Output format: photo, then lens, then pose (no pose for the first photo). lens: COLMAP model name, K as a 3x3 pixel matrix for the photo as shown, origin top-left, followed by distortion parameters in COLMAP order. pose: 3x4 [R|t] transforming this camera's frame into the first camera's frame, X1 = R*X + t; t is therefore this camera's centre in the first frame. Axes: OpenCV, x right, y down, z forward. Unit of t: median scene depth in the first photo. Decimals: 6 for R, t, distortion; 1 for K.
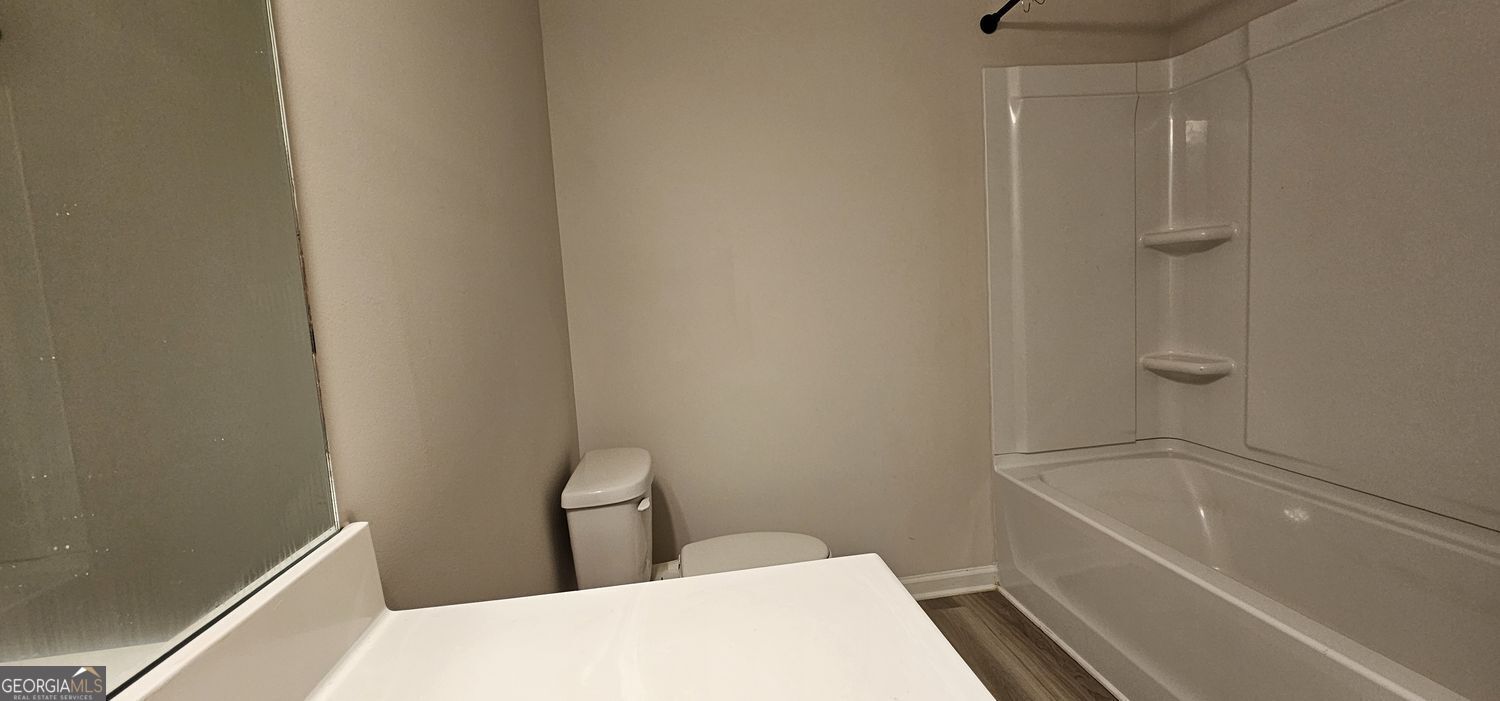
lens RADIAL K [[608.3, 0, 750.0], [0, 608.3, 350.5], [0, 0, 1]] dist [0.000317, -0.000007]
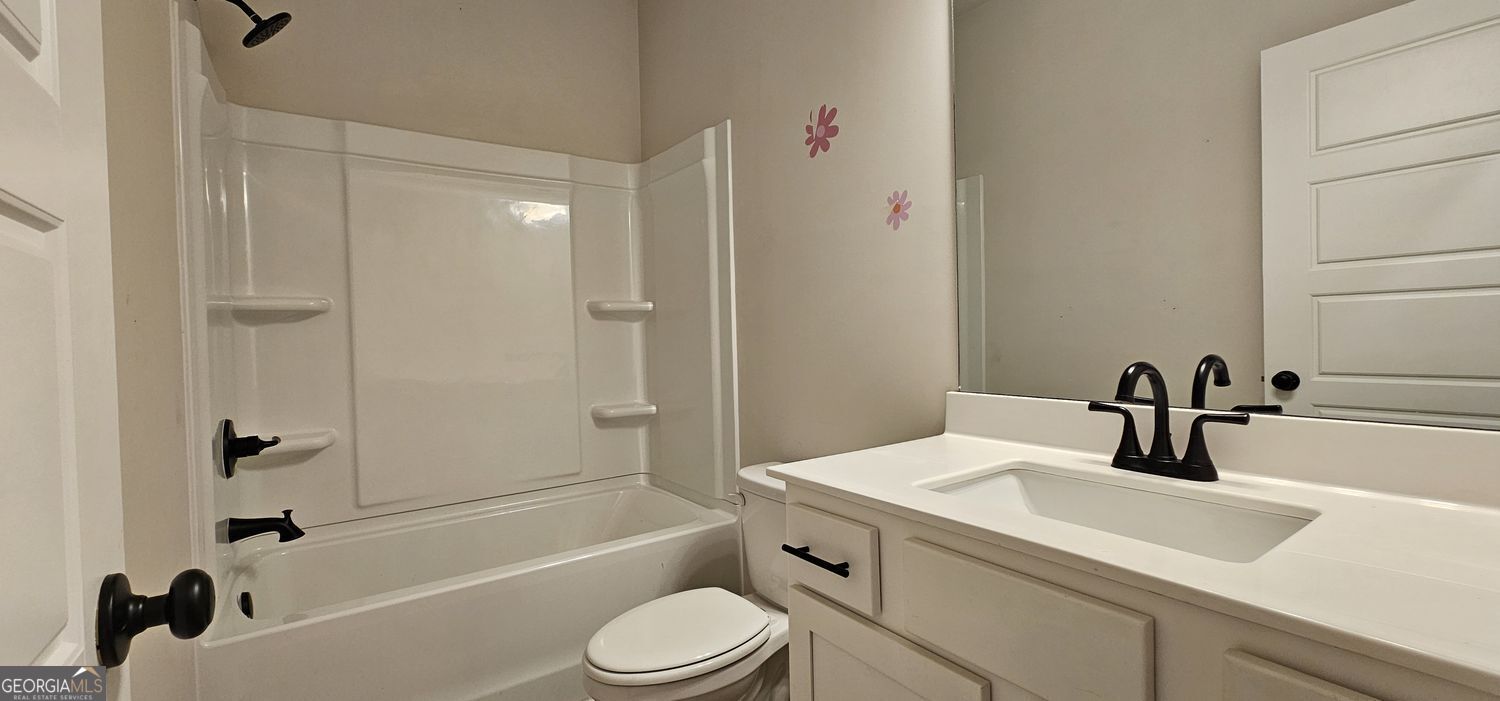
lens RADIAL K [[608.3, 0, 750.0], [0, 608.3, 350.5], [0, 0, 1]] dist [0.000317, -0.000007]
pose [[-0.463264, 0.057992, 0.884321, -0.417631], [0.141368, 0.989915, 0.009140, -0.026125], [-0.874873, 0.129249, -0.466790, 0.803674]]
